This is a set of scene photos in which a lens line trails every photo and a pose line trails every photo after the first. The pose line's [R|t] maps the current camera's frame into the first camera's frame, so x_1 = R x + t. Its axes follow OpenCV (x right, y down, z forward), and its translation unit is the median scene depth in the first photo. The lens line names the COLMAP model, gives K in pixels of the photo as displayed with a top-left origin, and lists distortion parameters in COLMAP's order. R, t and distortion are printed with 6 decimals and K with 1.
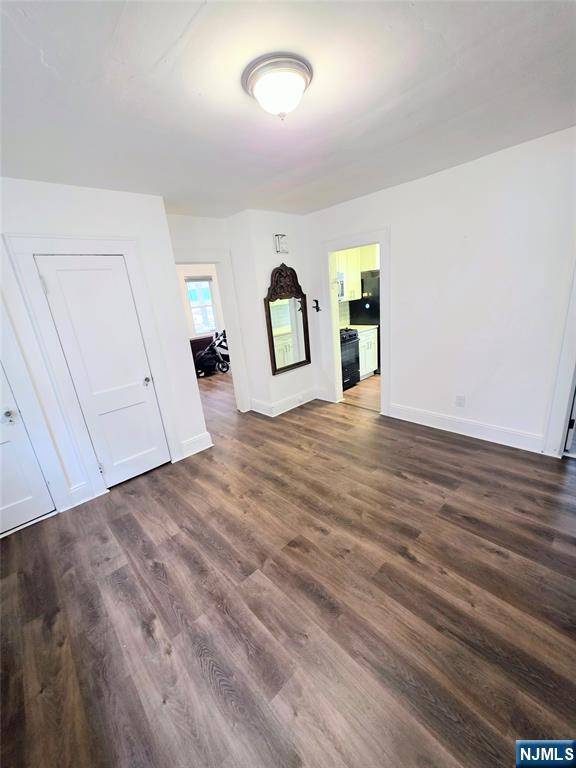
lens RADIAL K [[302.5, 0, 285.6], [0, 302.5, 384.9], [0, 0, 1]] dist [-0.004917, 0.001791]
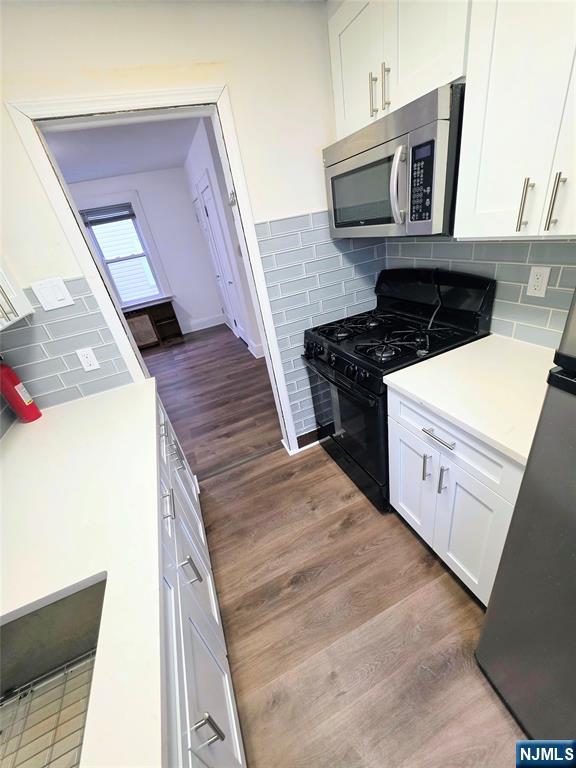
lens RADIAL K [[302.5, 0, 290.0], [0, 302.5, 380.7], [0, 0, 1]] dist [-0.004917, 0.001791]
pose [[-0.307333, 0.572350, -0.760238, 0.906832], [-0.084118, 0.779436, 0.620809, -0.643064], [0.947877, 0.254745, -0.191402, 1.896414]]
